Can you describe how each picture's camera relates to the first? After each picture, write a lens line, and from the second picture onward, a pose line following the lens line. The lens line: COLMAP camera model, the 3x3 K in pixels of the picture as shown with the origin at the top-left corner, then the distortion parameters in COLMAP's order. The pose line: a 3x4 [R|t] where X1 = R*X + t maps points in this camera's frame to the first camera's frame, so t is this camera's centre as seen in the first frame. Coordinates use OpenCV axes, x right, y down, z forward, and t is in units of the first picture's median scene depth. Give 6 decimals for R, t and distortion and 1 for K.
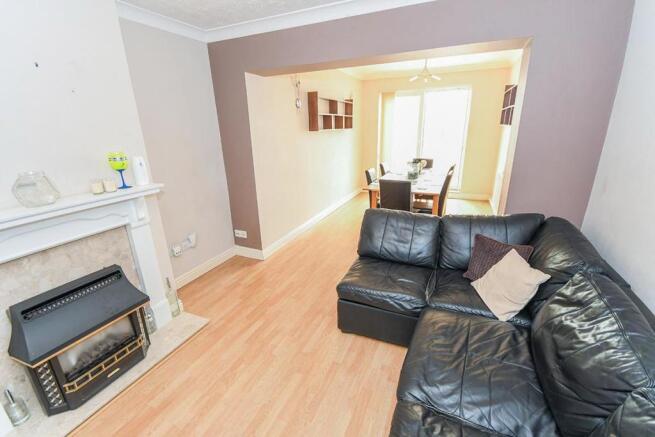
lens RADIAL K [[289.0, 0, 328.0], [0, 289.0, 220.2], [0, 0, 1]] dist [0.002397, -0.000078]
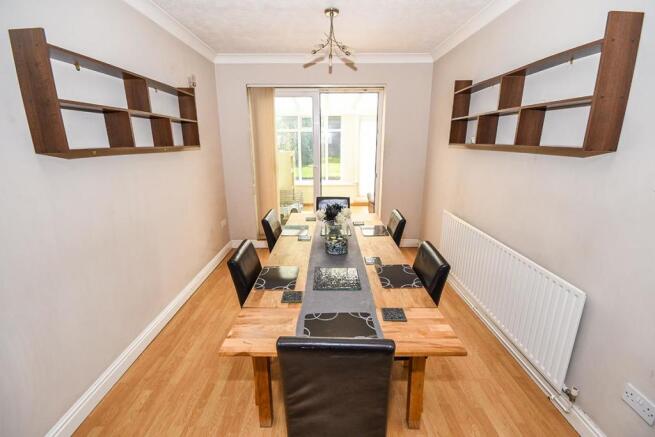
lens RADIAL K [[289.0, 0, 328.3], [0, 289.0, 216.3], [0, 0, 1]] dist [0.002397, -0.000078]
pose [[0.912309, -0.082272, 0.401153, 0.078756], [0.106627, 0.993545, -0.038728, -0.161030], [-0.395377, 0.078106, 0.915192, 0.490488]]
